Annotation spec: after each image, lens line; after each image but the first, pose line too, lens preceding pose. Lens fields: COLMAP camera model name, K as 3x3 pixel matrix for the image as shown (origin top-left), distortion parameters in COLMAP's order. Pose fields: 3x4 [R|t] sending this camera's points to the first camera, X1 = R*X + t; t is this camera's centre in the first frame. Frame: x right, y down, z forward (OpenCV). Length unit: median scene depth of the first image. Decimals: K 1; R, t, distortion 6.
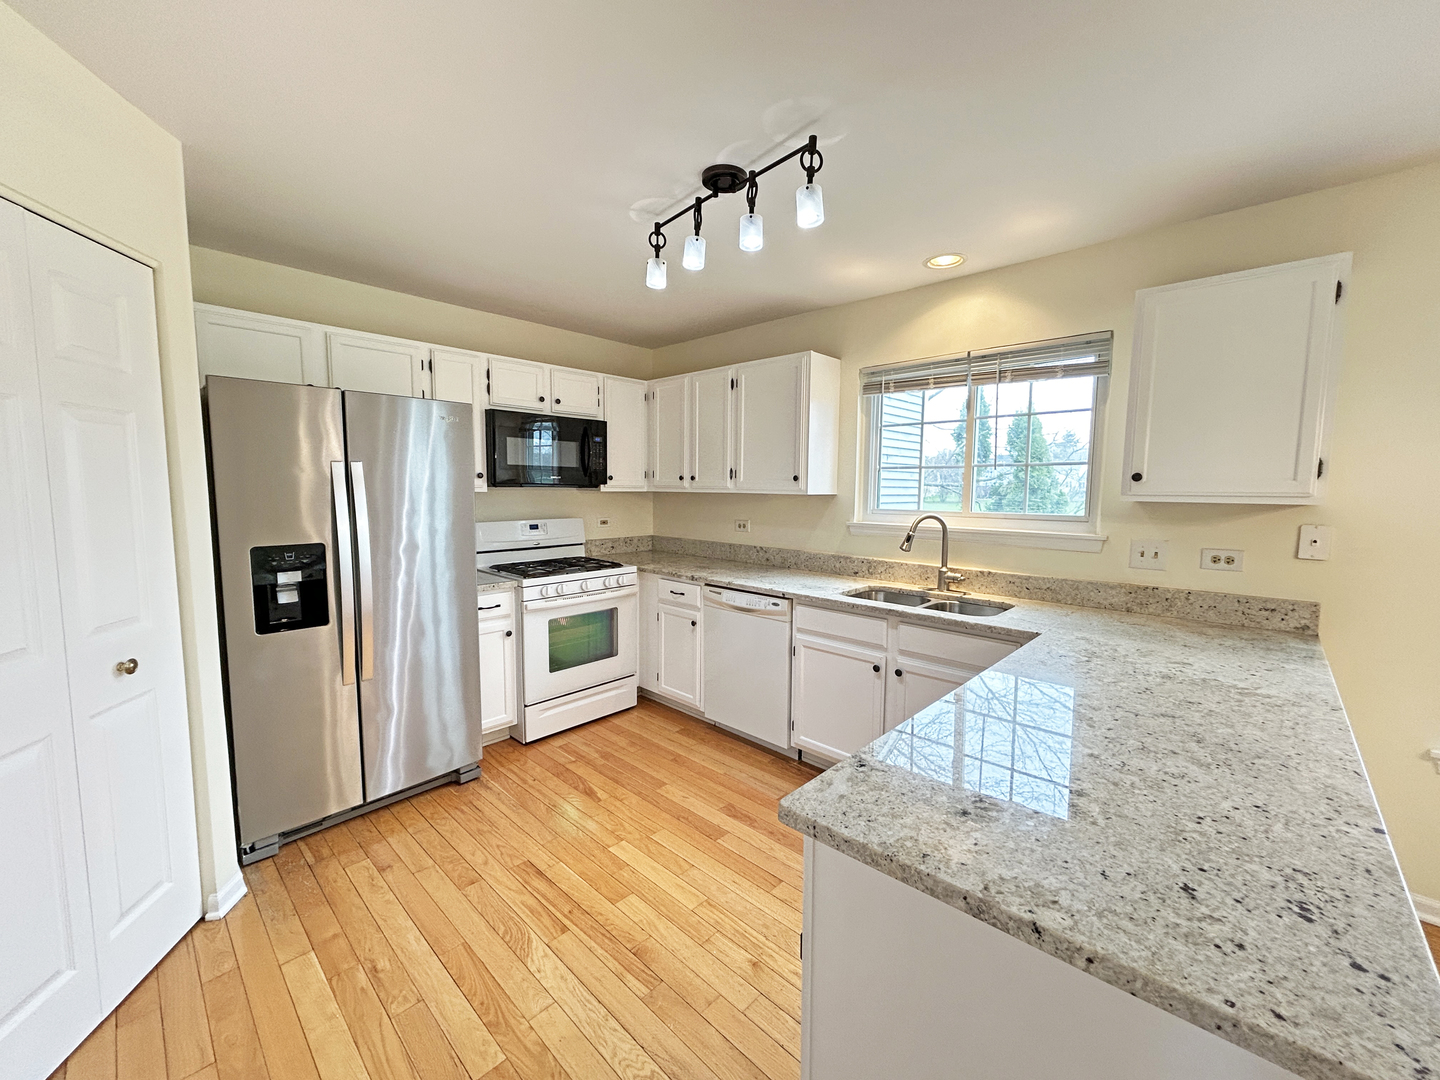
lens RADIAL K [[581.6, 0, 715.0], [0, 581.6, 535.9], [0, 0, 1]] dist [-0.001663, -0.000224]
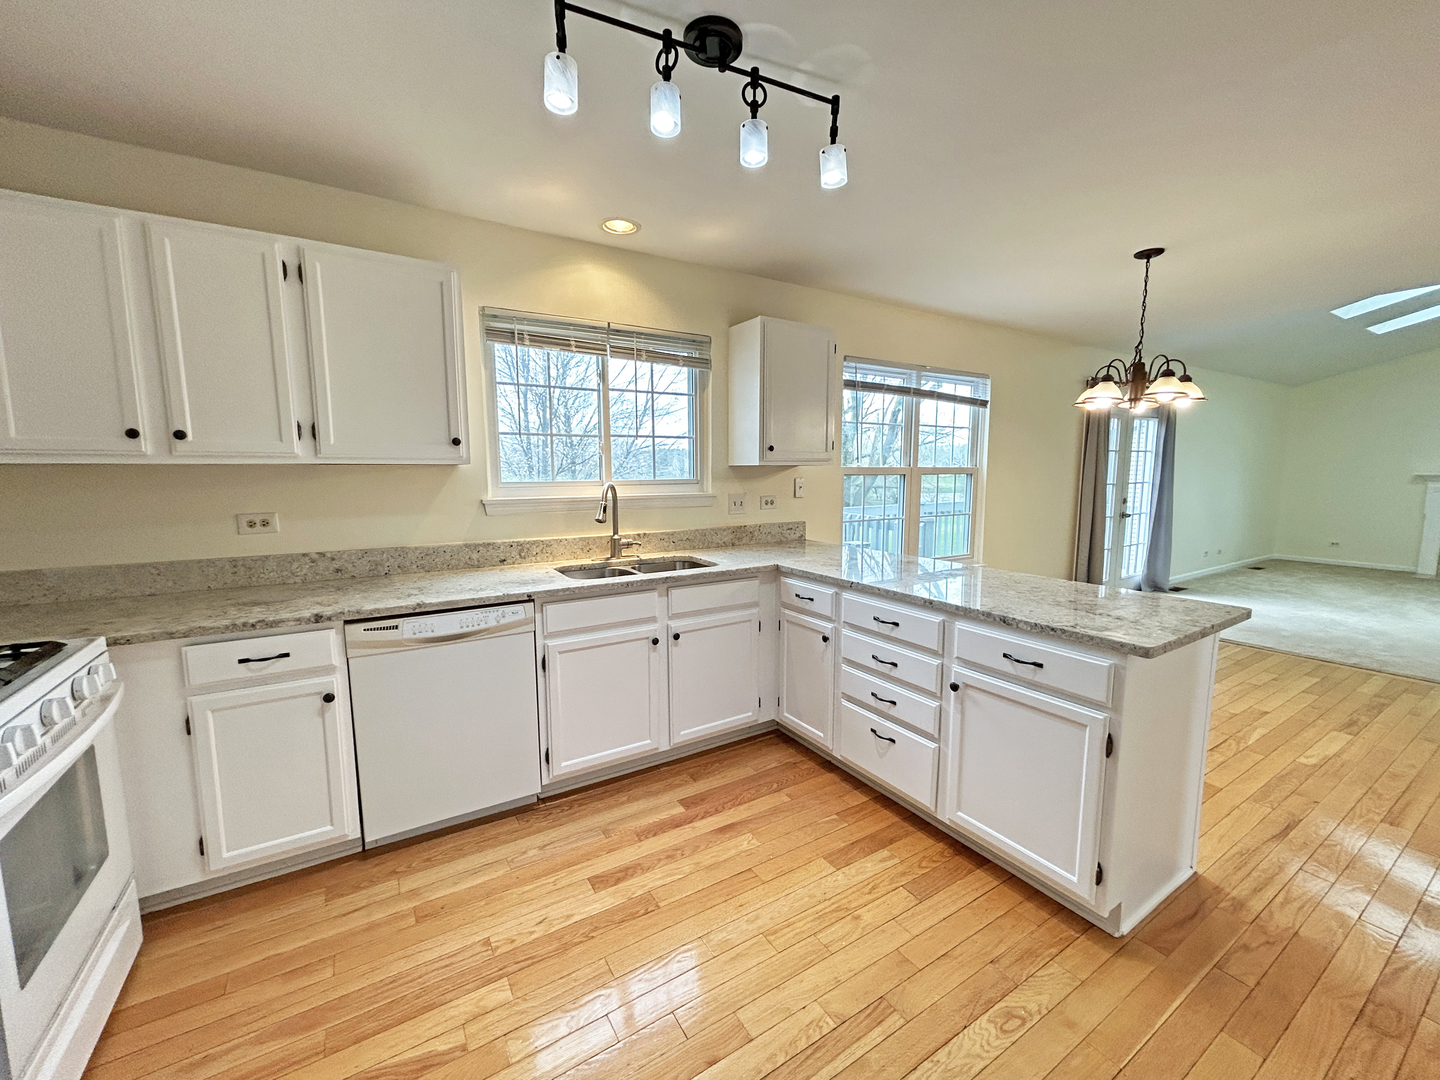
lens RADIAL K [[581.6, 0, 725.1], [0, 581.6, 537.2], [0, 0, 1]] dist [-0.001663, -0.000224]
pose [[0.243422, -0.123758, 0.961993, -0.528109], [0.087505, 0.990584, 0.105294, -0.031879], [-0.965965, 0.058548, 0.251959, 0.550639]]
